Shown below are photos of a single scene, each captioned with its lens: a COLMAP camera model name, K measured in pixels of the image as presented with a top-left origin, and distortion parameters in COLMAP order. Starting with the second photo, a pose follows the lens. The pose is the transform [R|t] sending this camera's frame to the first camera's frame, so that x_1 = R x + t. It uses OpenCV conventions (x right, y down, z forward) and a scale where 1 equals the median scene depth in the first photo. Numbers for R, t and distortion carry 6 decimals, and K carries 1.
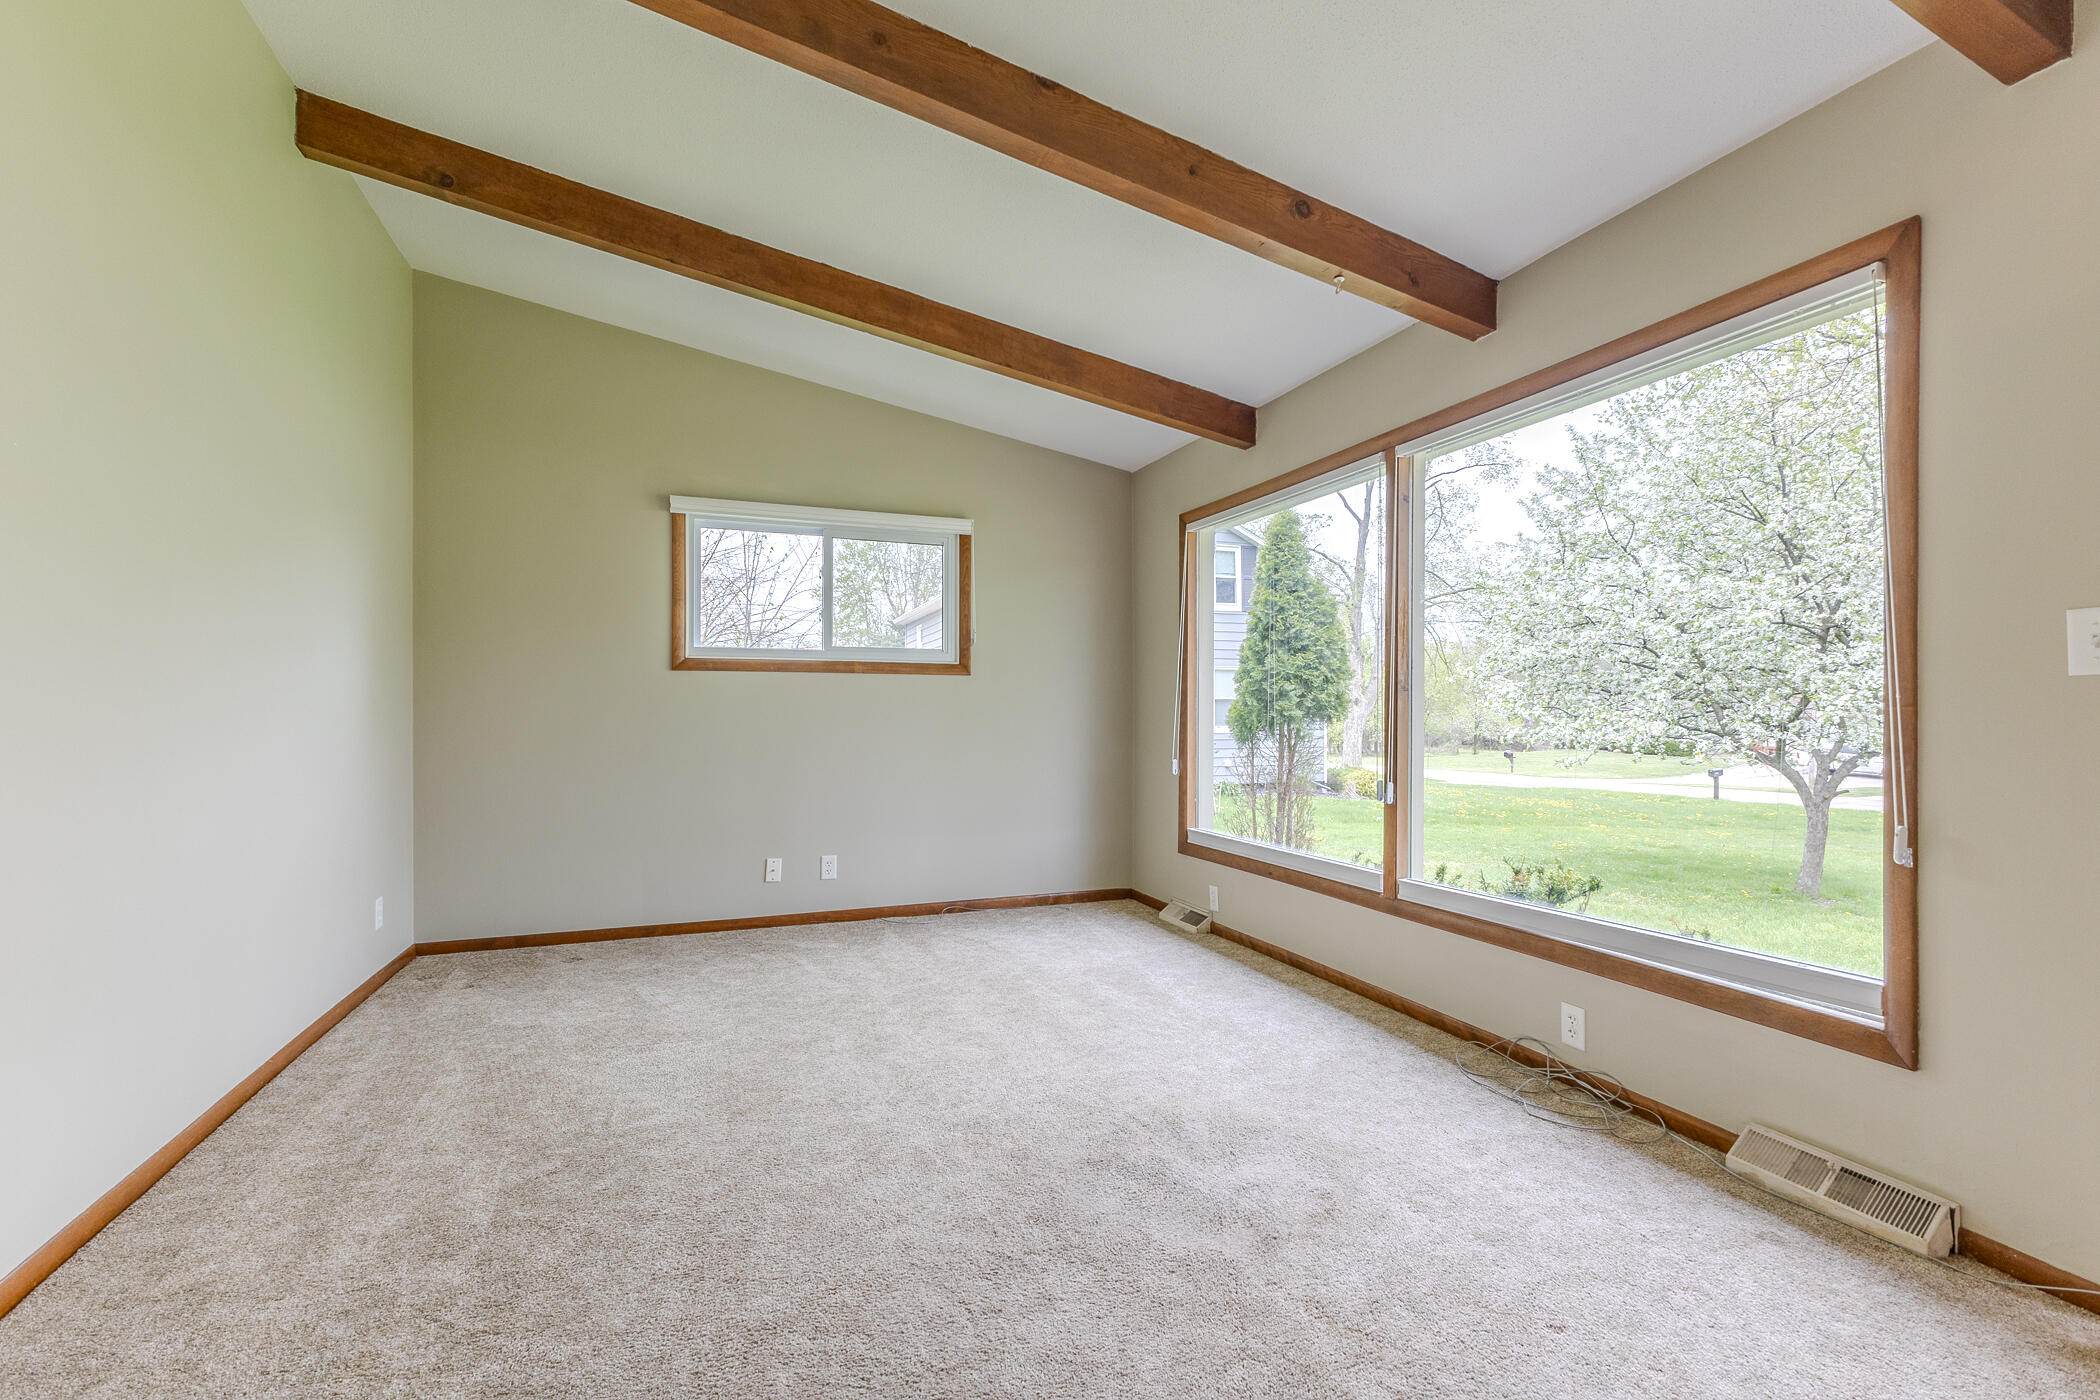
lens RADIAL K [[920.3, 0, 1060.4], [0, 920.3, 725.7], [0, 0, 1]] dist [0.003025, -0.000730]
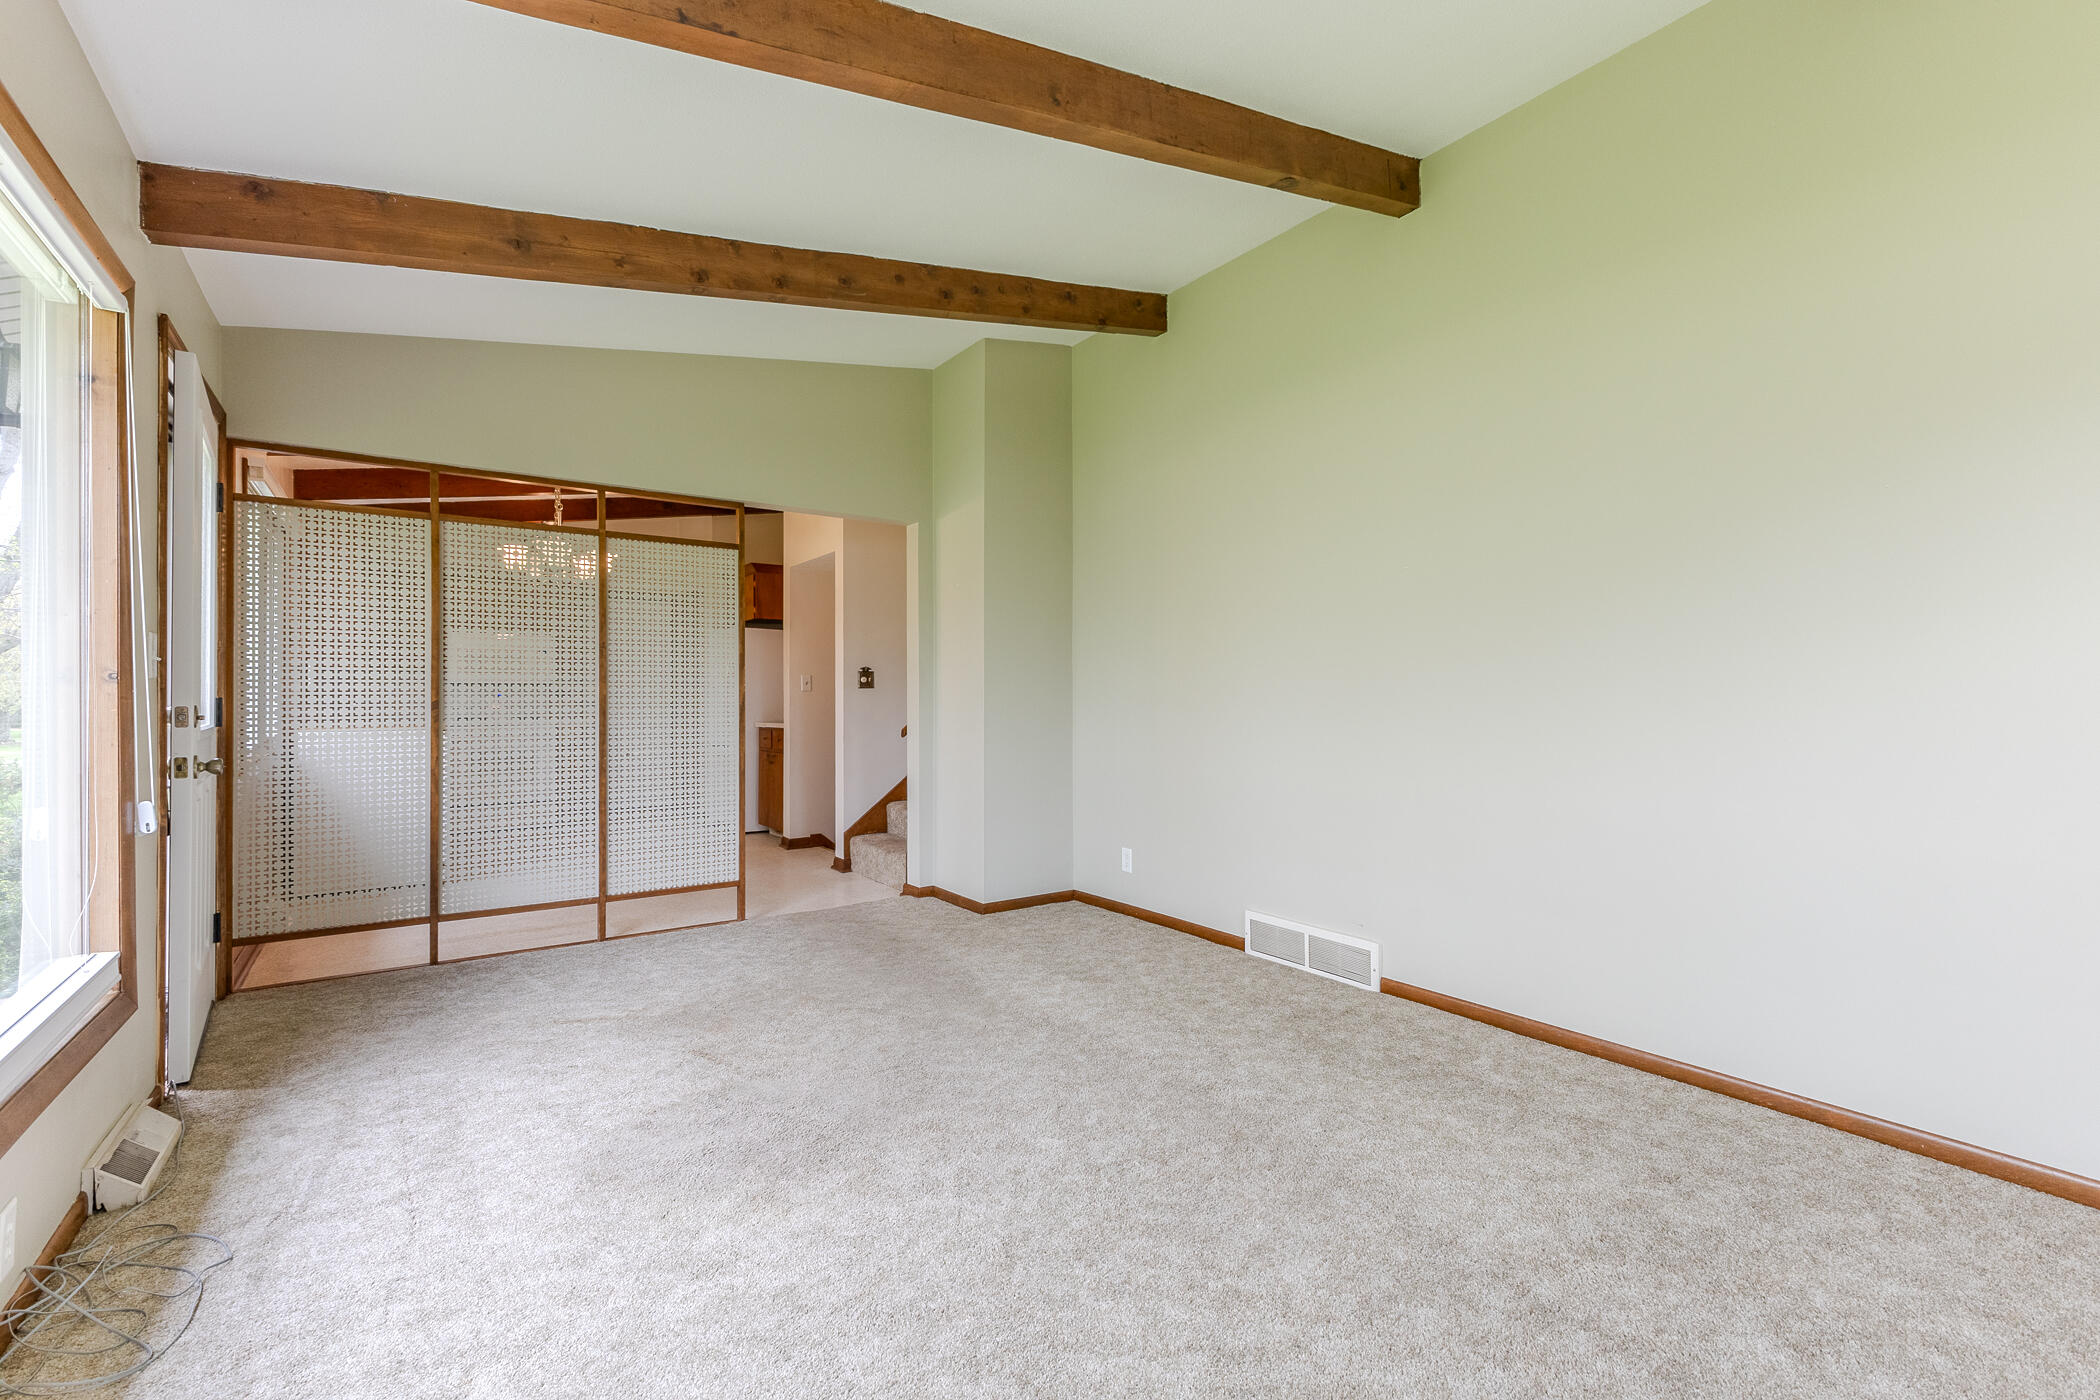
lens RADIAL K [[911.9, 0, 1054.4], [0, 911.9, 686.5], [0, 0, 1]] dist [0.003490, 0.000031]
pose [[-0.973160, -0.001855, -0.230121, 0.045499], [-0.001822, 0.999998, -0.000354, -0.032292], [0.230121, 0.000075, -0.973162, 1.979129]]
